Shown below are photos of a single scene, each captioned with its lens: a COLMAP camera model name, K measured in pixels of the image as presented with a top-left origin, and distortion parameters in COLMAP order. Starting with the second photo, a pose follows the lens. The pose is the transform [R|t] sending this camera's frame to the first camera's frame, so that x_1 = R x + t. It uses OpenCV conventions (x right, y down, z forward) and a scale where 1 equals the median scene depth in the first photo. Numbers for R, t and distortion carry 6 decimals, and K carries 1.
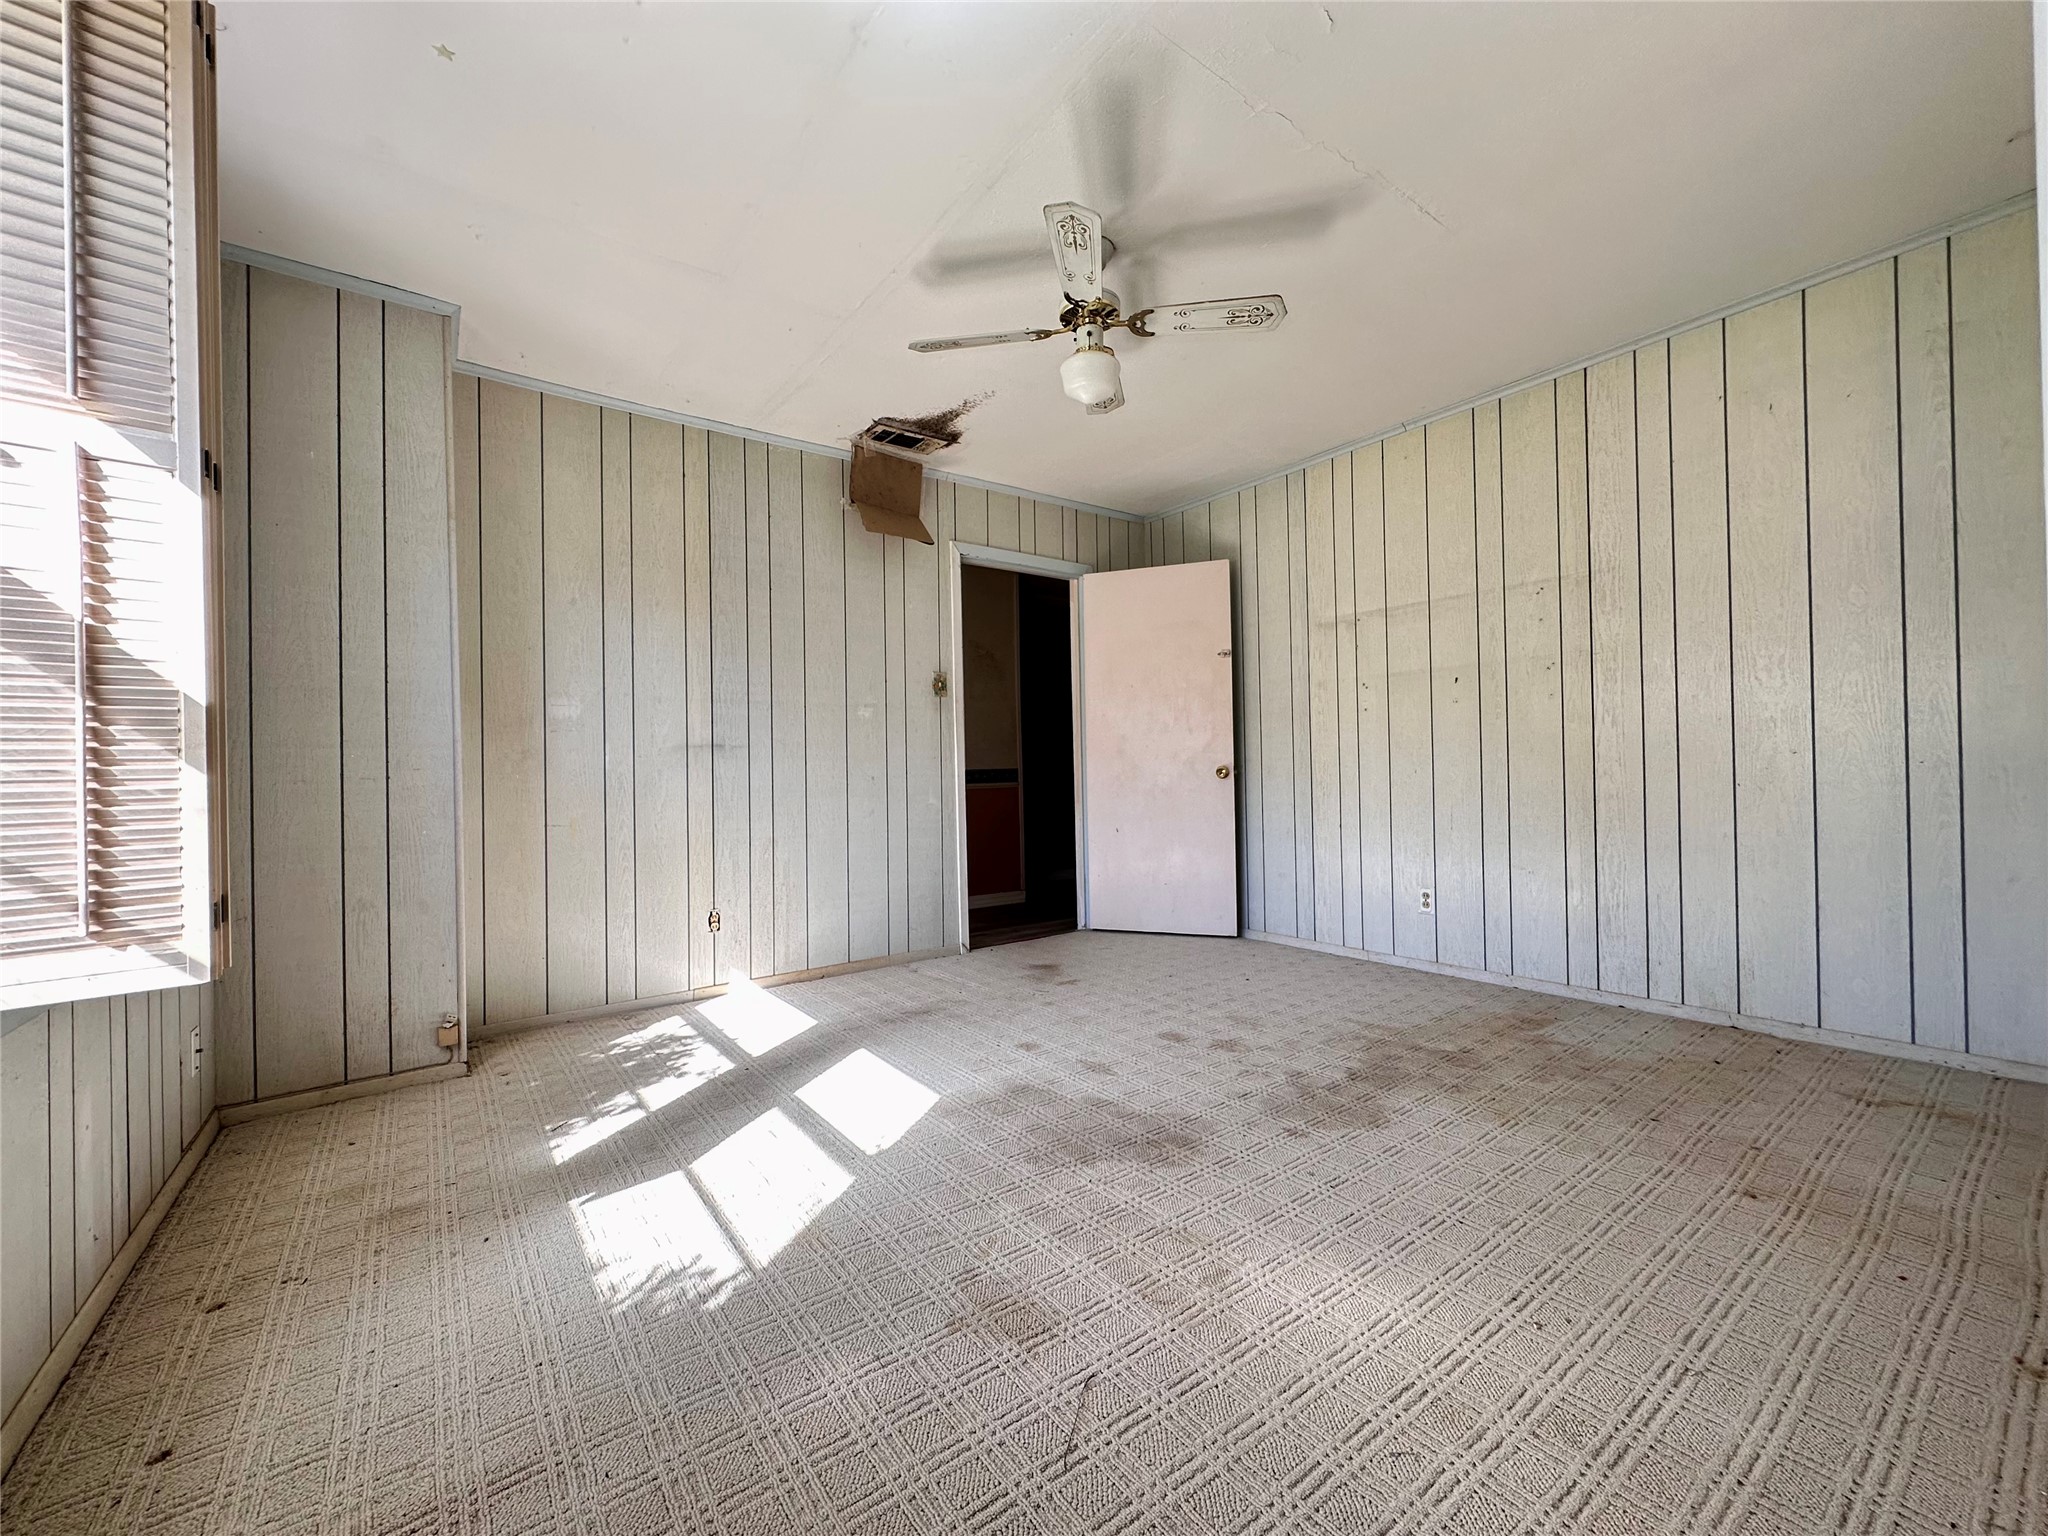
lens RADIAL K [[816.2, 0, 1026.9], [0, 816.2, 767.0], [0, 0, 1]] dist [-0.001111, 0.000337]
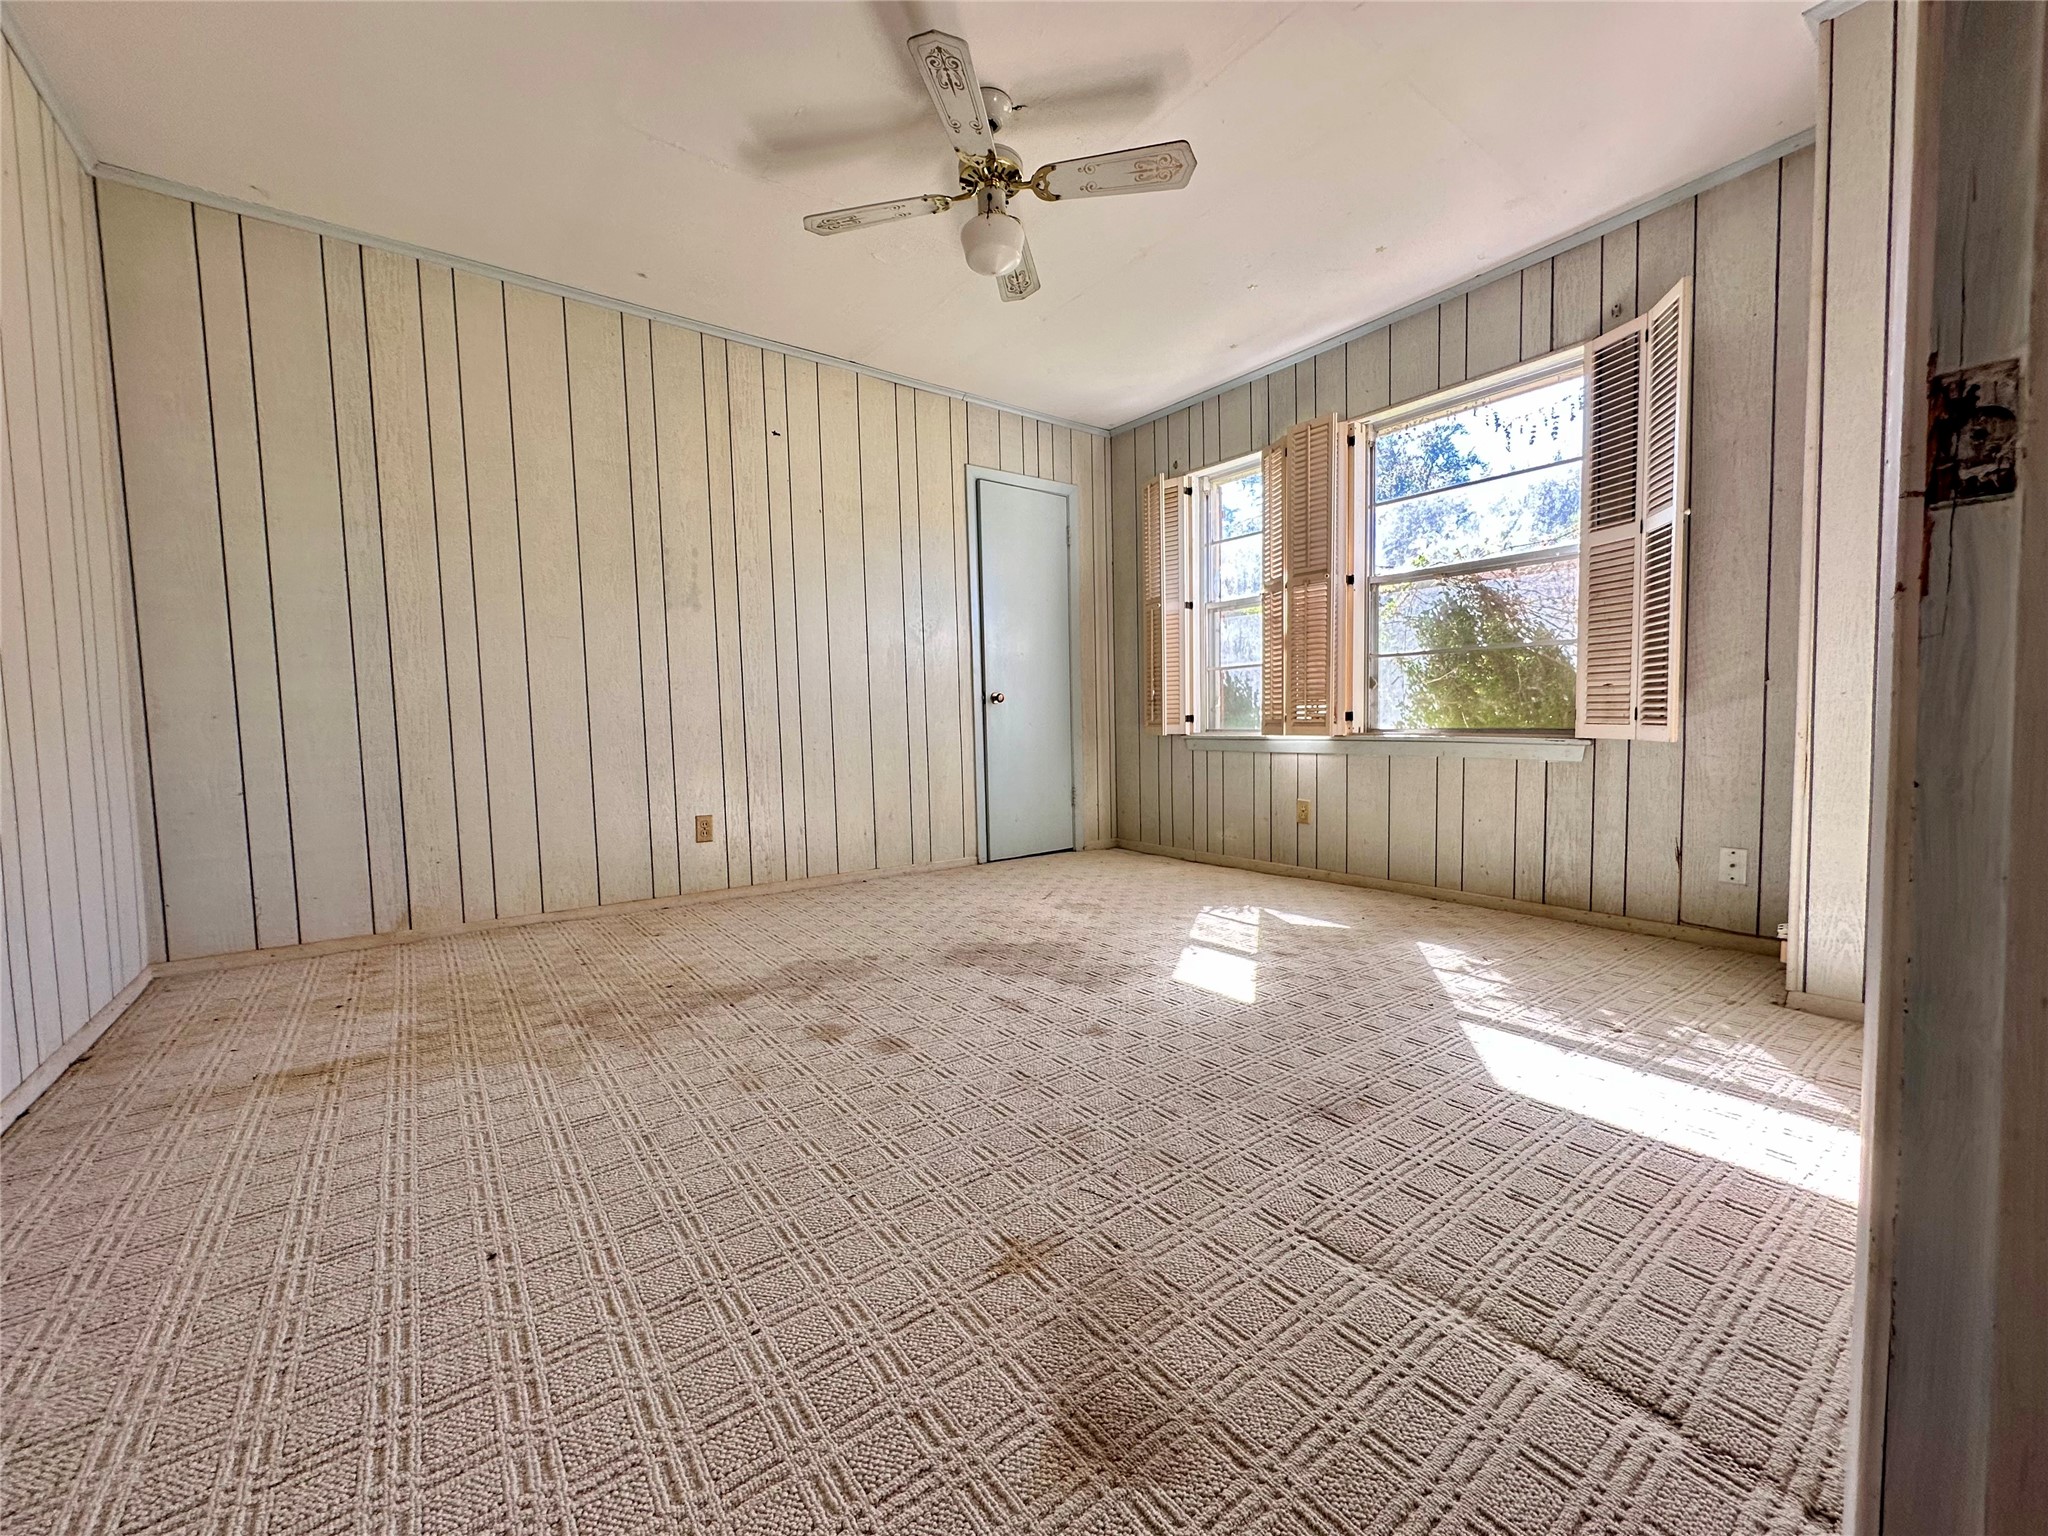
lens RADIAL K [[816.2, 0, 1026.9], [0, 816.2, 767.0], [0, 0, 1]] dist [-0.001111, 0.000337]
pose [[-0.999200, 0.039712, -0.004628, 0.063743], [0.039392, 0.997666, 0.055778, 0.071667], [0.006832, 0.055551, -0.998432, 1.893731]]
